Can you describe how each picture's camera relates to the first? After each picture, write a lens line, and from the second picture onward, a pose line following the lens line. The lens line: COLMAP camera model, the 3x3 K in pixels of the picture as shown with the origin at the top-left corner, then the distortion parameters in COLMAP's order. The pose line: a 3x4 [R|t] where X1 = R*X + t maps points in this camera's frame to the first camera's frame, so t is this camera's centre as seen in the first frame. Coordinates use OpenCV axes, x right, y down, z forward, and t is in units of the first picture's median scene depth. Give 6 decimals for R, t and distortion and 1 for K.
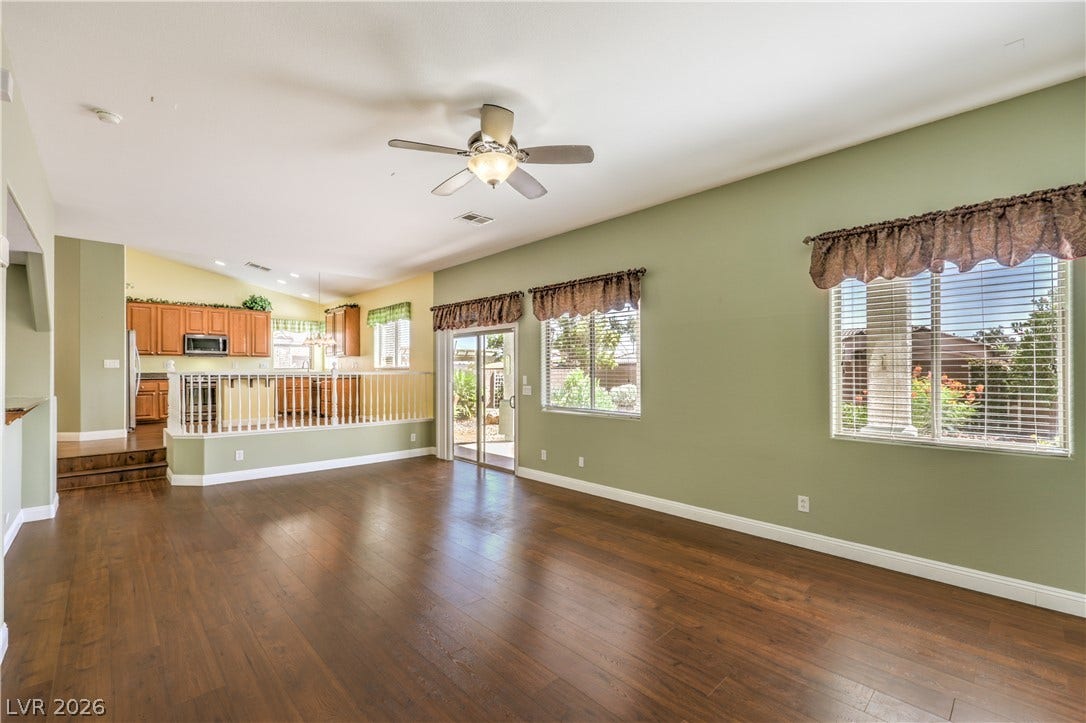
lens RADIAL K [[457.6, 0, 541.3], [0, 457.6, 368.0], [0, 0, 1]] dist [0.001045, 0.000219]
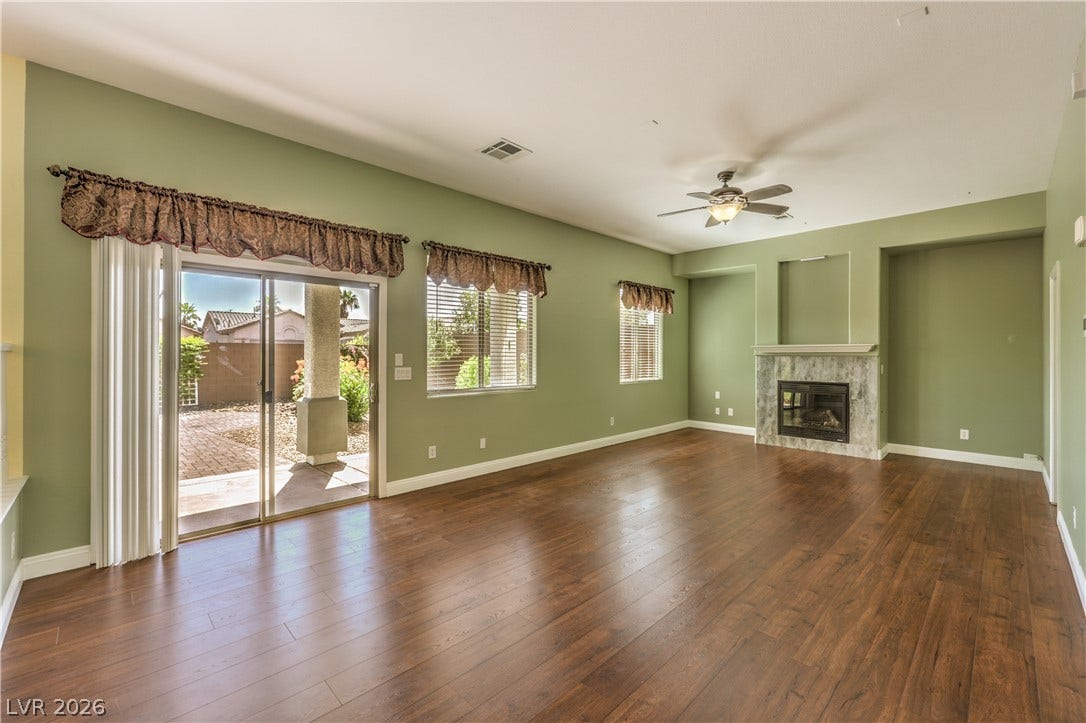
lens RADIAL K [[457.6, 0, 543.9], [0, 457.6, 354.7], [0, 0, 1]] dist [0.001045, 0.000219]
pose [[-0.019453, 0.002433, 0.999808, -0.552984], [-0.005987, 0.999979, -0.002550, 0.013548], [-0.999793, -0.006036, -0.019438, 0.567007]]
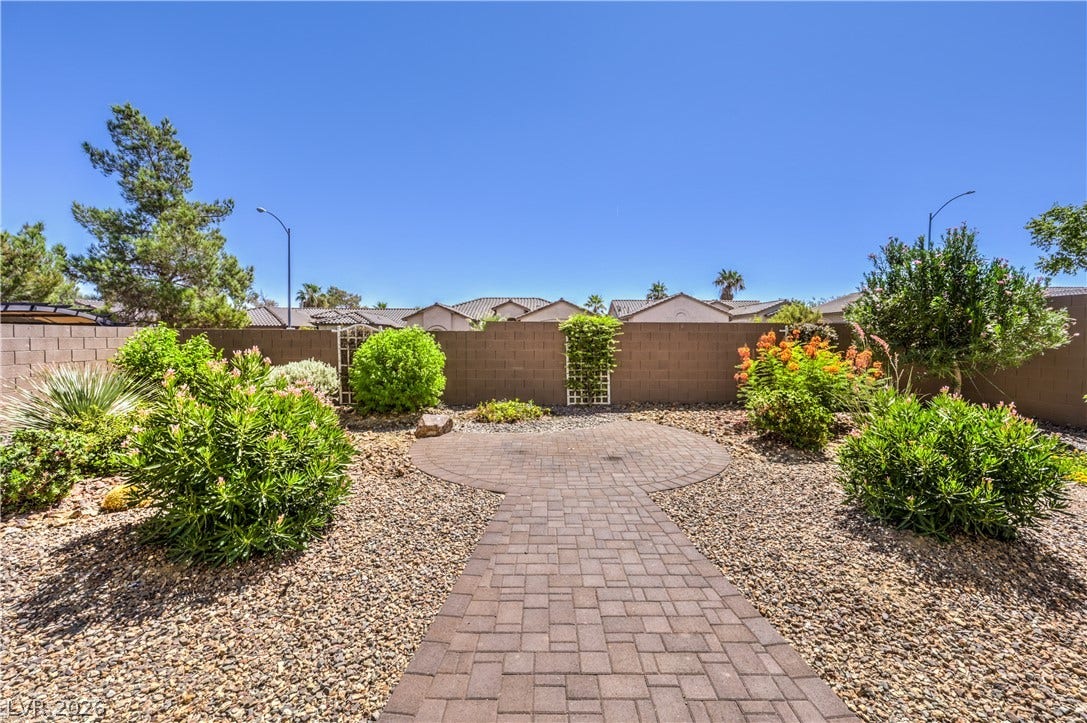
lens RADIAL K [[443.1, 0, 556.1], [0, 443.1, 350.8], [0, 0, 1]] dist [-0.000277, 0.000397]
pose [[0.668005, -0.013657, 0.744032, 0.048300], [-0.011008, 0.999541, 0.028230, 0.017013], [-0.744076, -0.027048, 0.667548, 1.028235]]
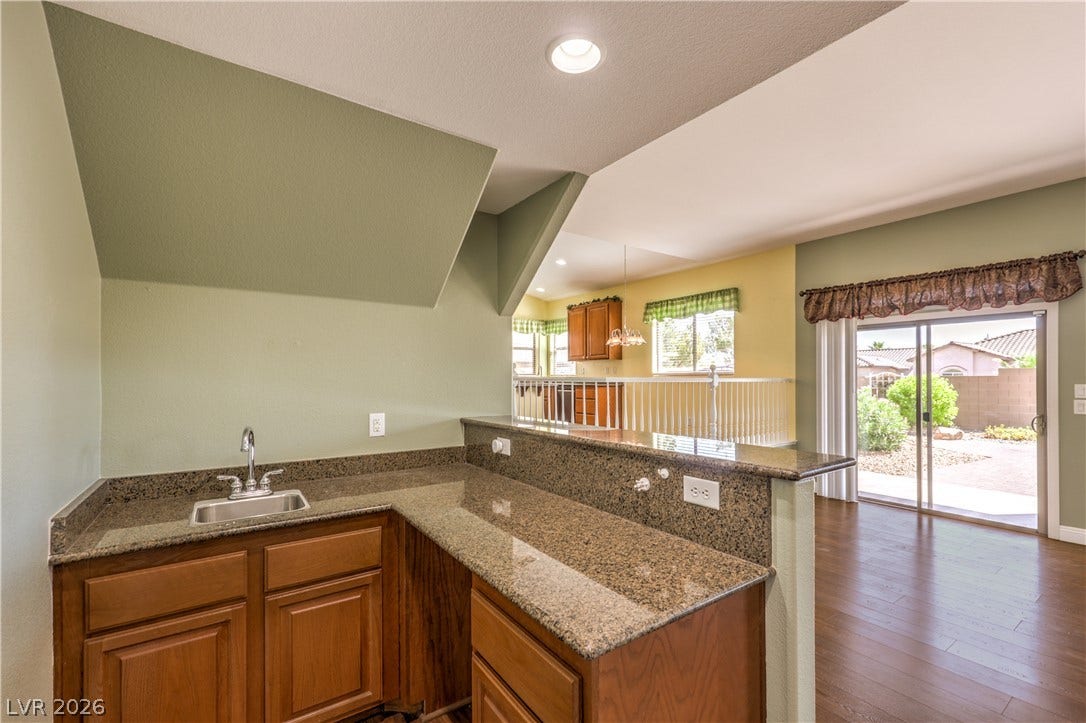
lens RADIAL K [[457.6, 0, 548.8], [0, 457.6, 376.2], [0, 0, 1]] dist [0.001045, 0.000219]
pose [[0.989204, 0.002540, -0.146521, -0.487514], [-0.002490, 0.999997, 0.000524, 0.005193], [0.146522, -0.000154, 0.989207, 0.190189]]
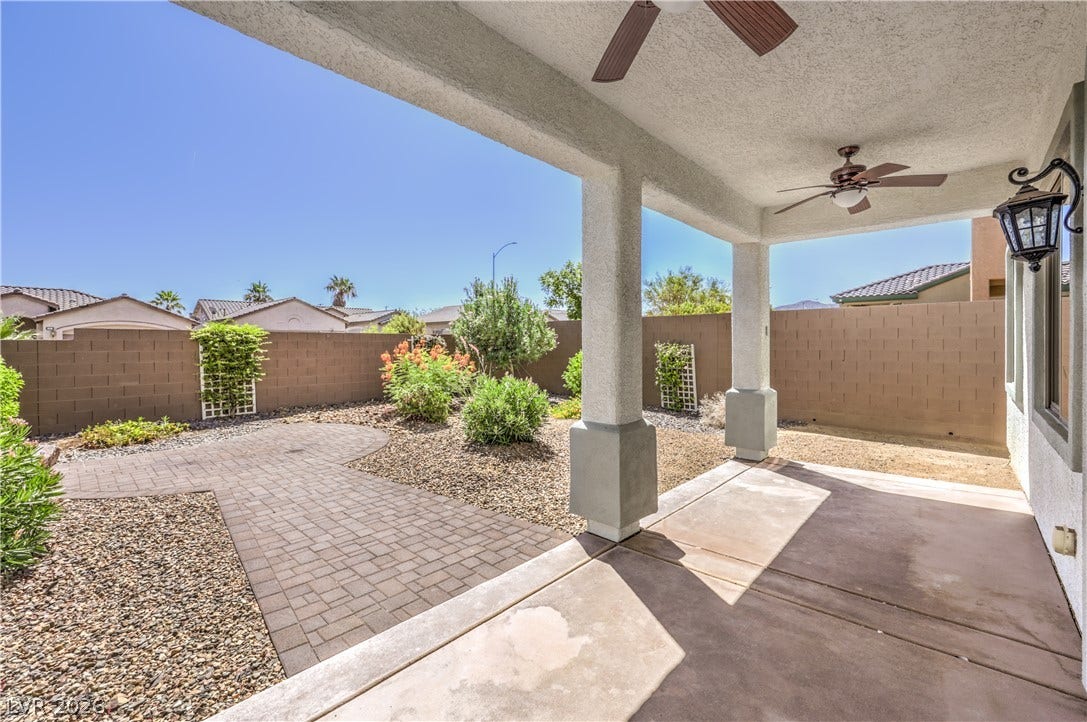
lens RADIAL K [[443.1, 0, 545.3], [0, 443.1, 360.8], [0, 0, 1]] dist [-0.000277, 0.000397]
pose [[-0.081324, -0.032610, 0.996154, -0.201164], [-0.001677, 0.999468, 0.032581, 0.011872], [-0.996686, 0.000979, -0.081335, 1.029094]]
